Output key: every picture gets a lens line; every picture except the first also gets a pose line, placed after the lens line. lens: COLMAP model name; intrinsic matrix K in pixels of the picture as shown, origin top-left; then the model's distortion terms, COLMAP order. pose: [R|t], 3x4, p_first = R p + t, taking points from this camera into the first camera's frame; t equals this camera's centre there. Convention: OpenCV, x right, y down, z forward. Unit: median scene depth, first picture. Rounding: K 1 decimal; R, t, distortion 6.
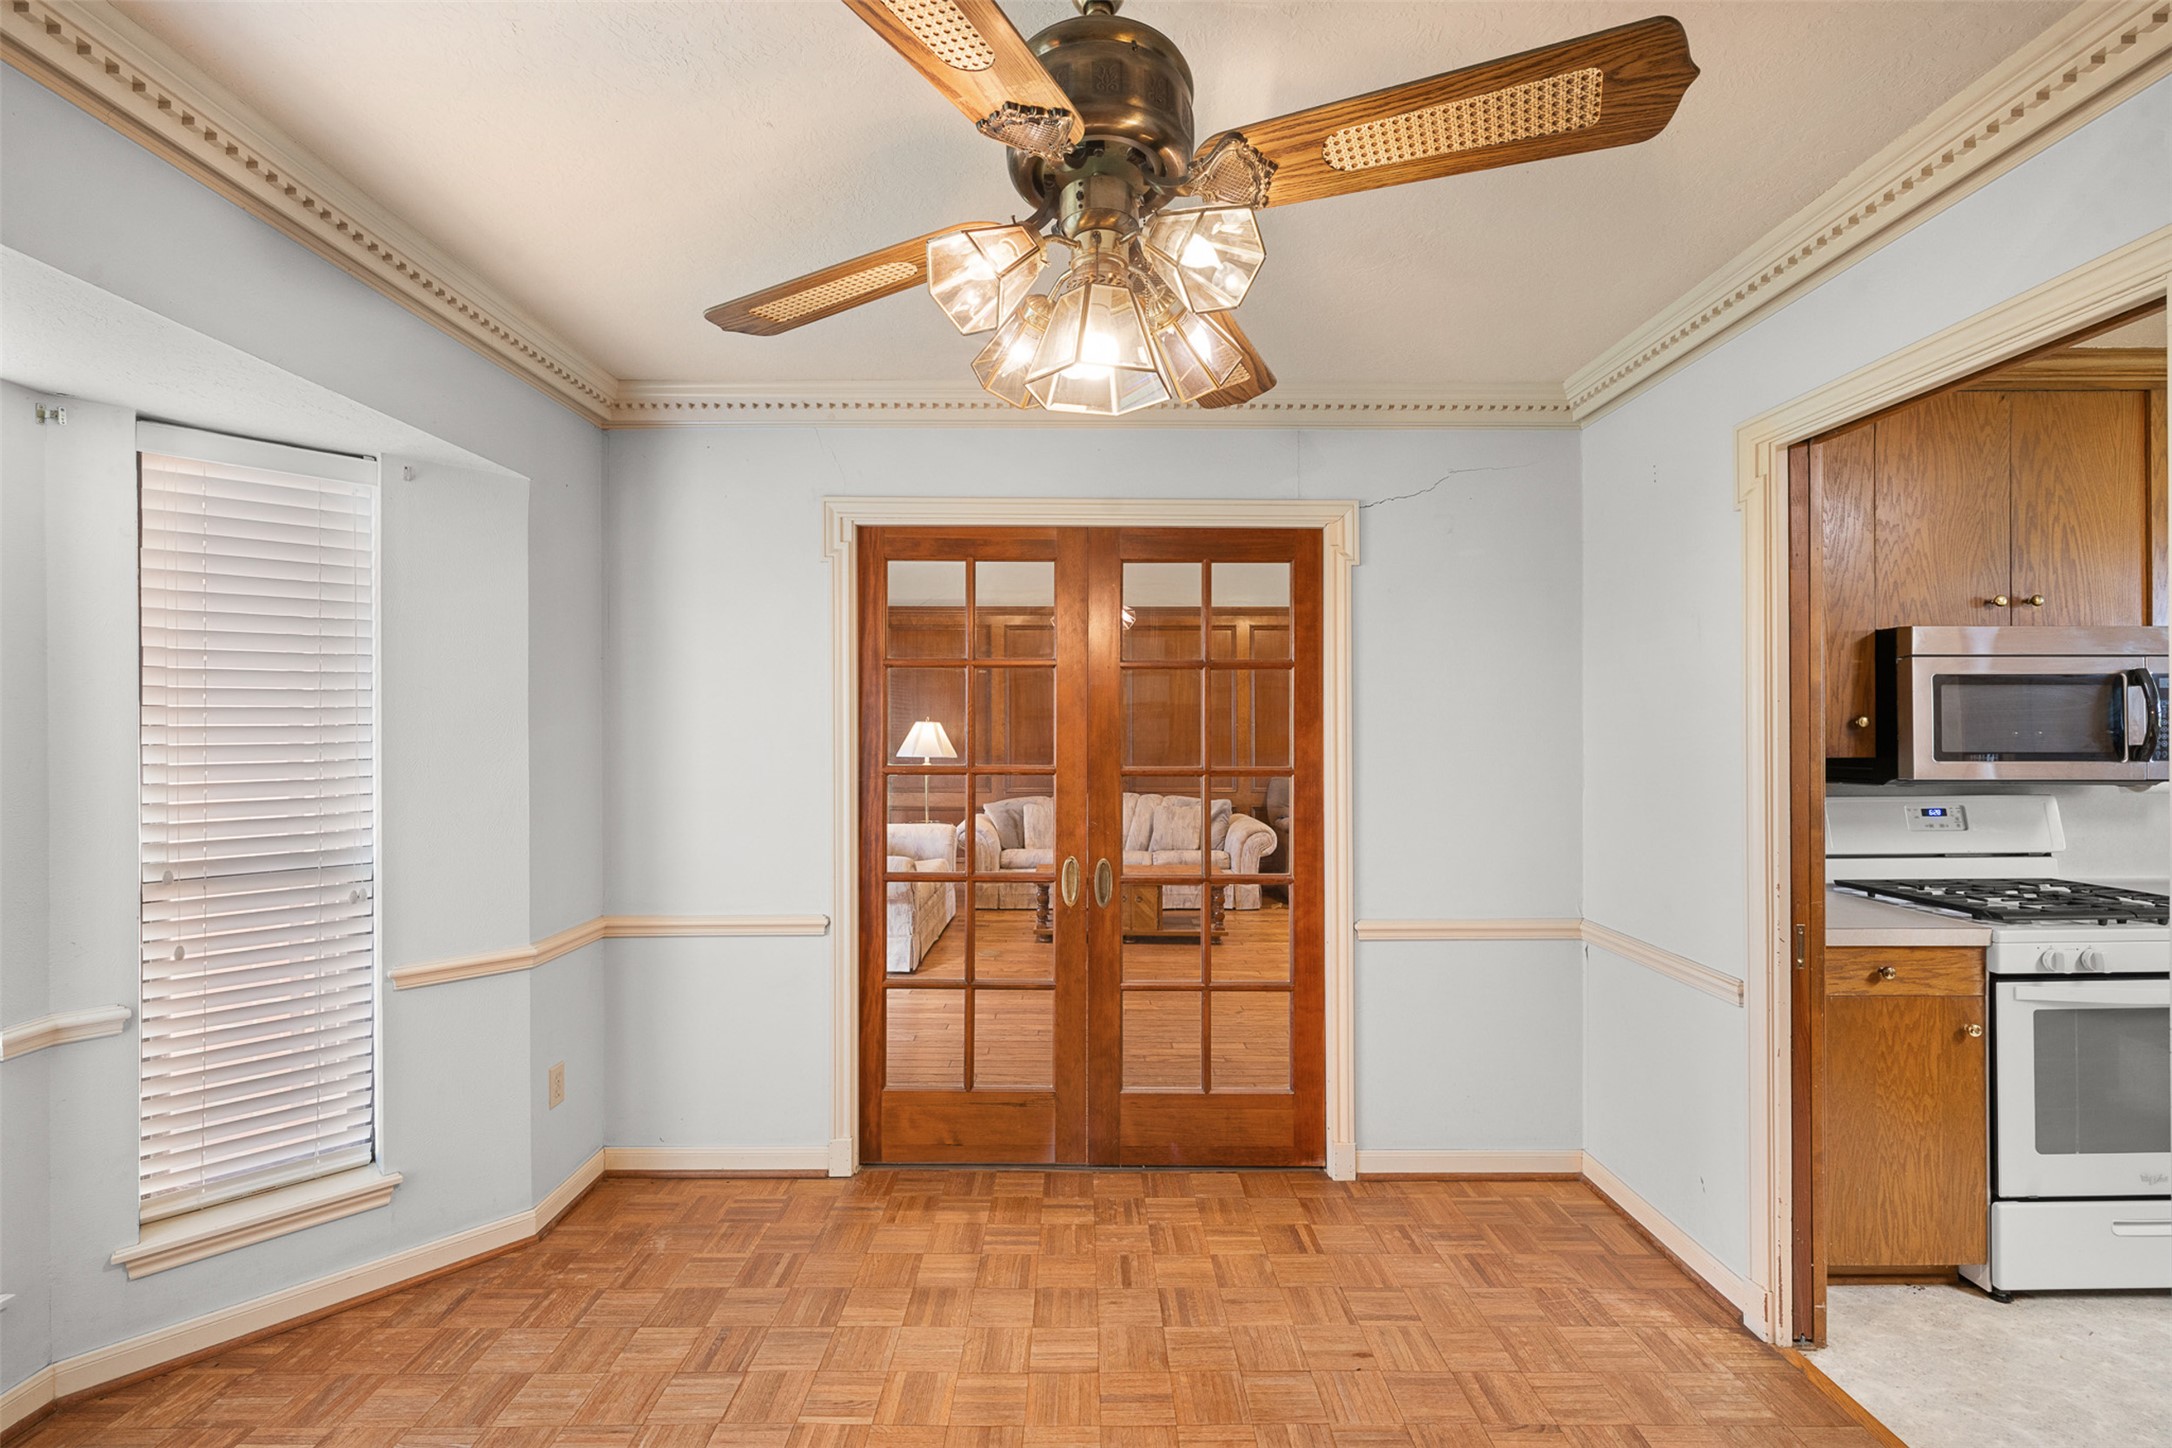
lens RADIAL K [[915.1, 0, 1090.8], [0, 915.1, 726.9], [0, 0, 1]] dist [0.001034, -0.000009]
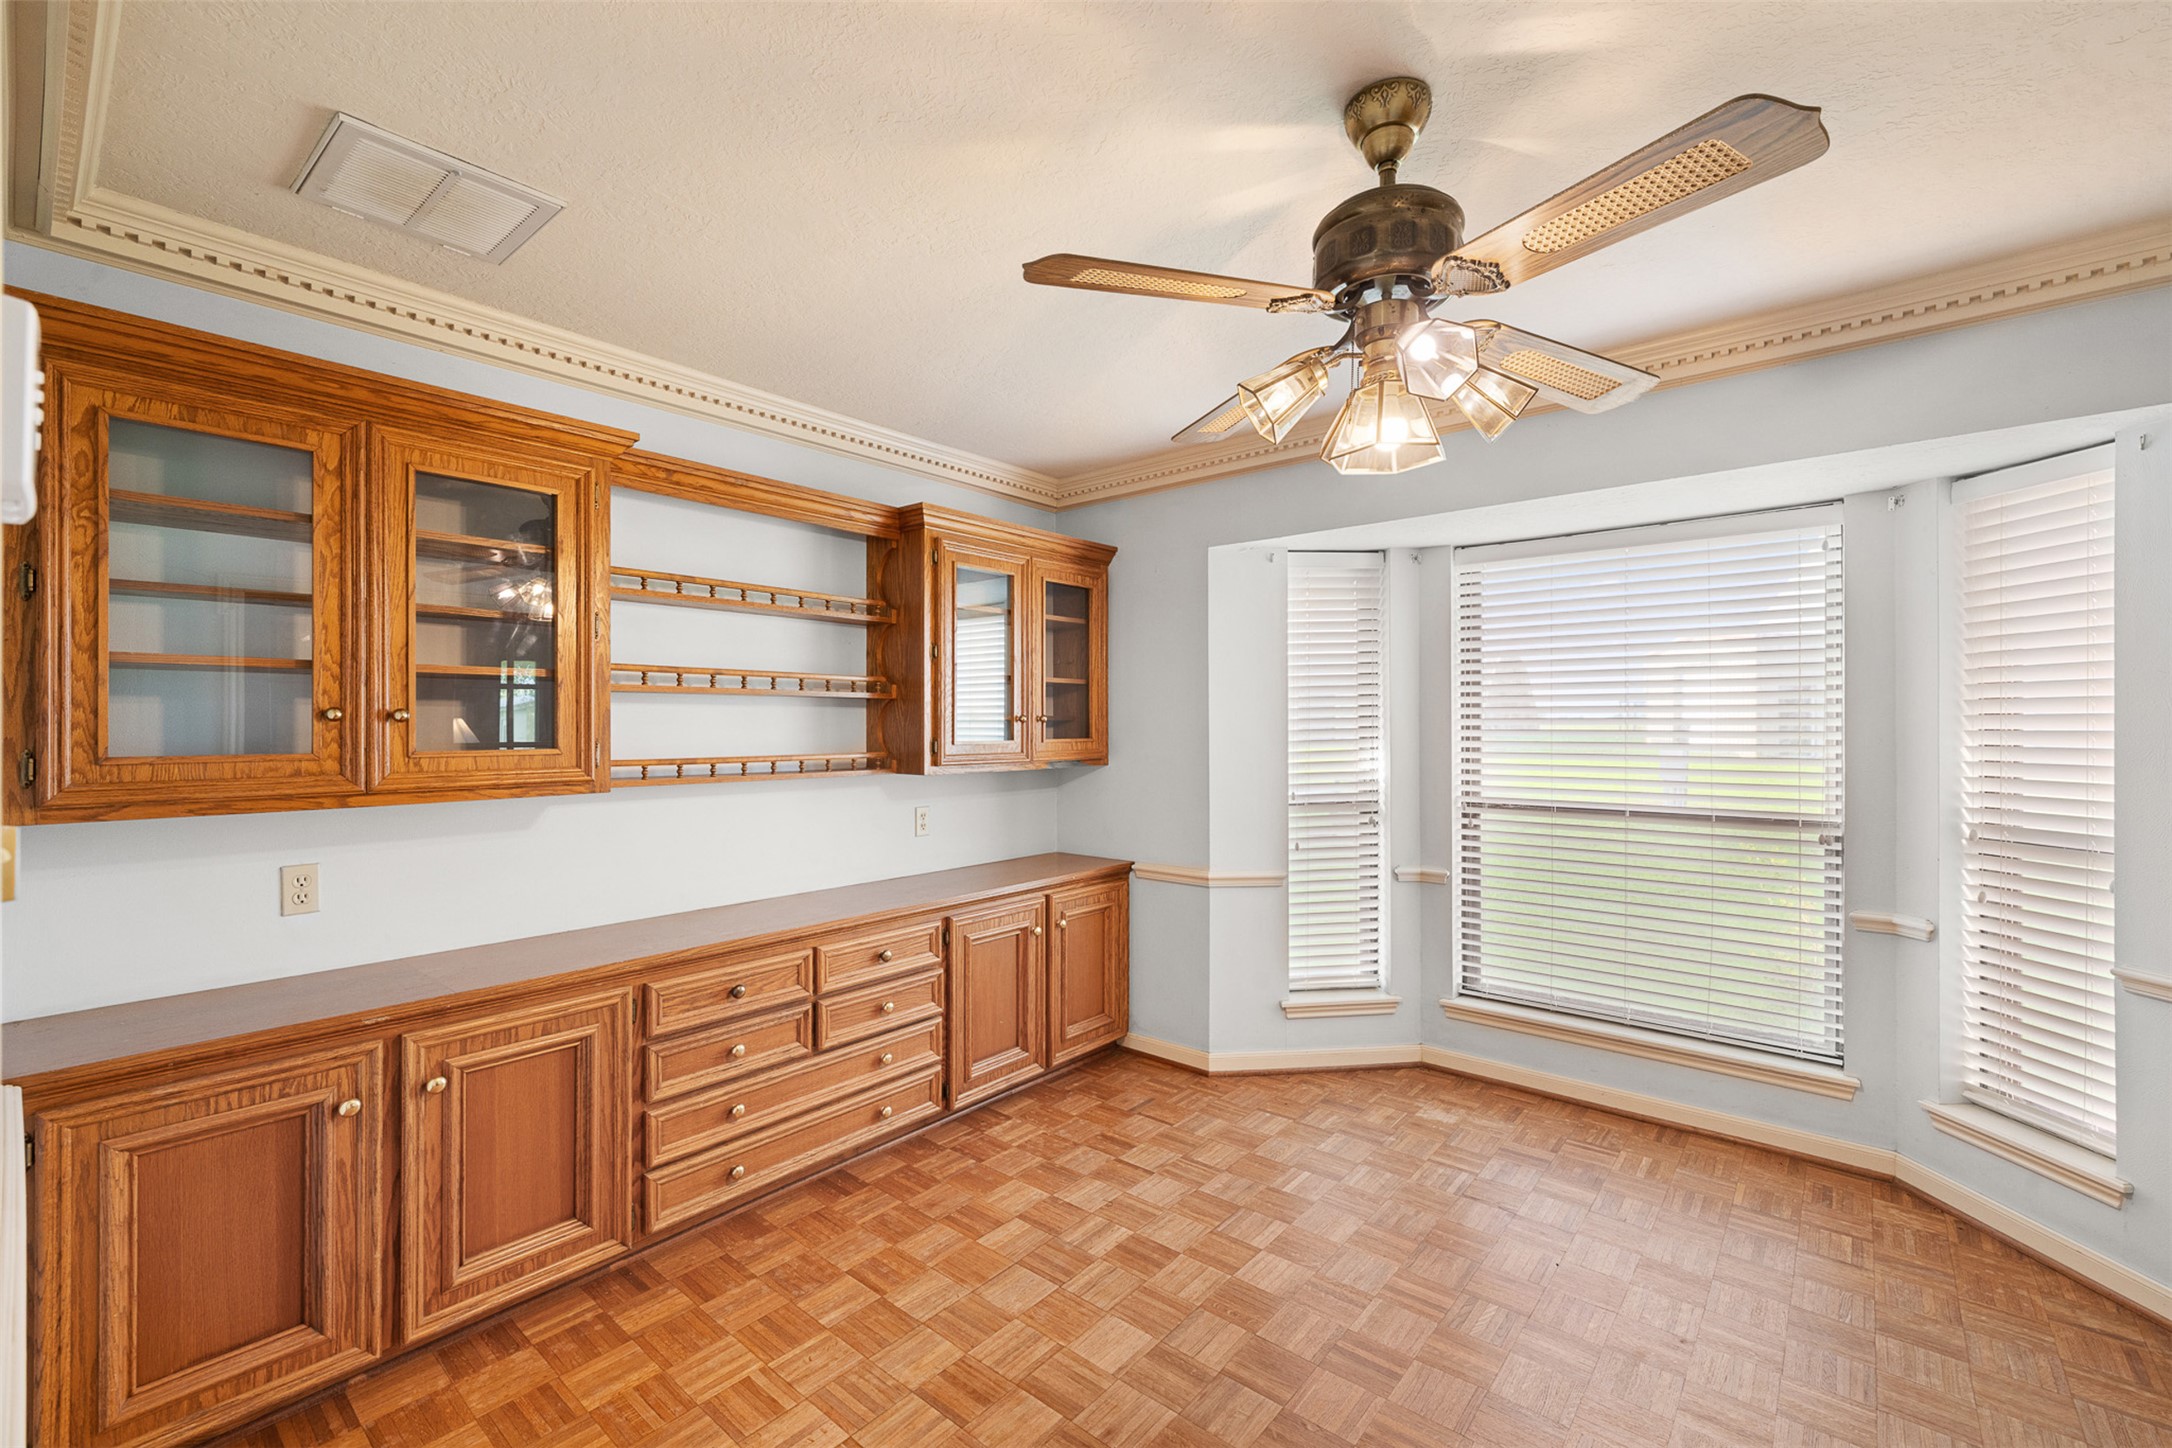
lens RADIAL K [[915.1, 0, 1086.0], [0, 915.1, 717.2], [0, 0, 1]] dist [0.001034, -0.000009]
pose [[-0.642959, 0.004263, -0.765889, 0.719094], [0.006957, 0.999976, -0.000274, -0.006533], [0.765869, -0.005505, -0.642973, 0.838775]]
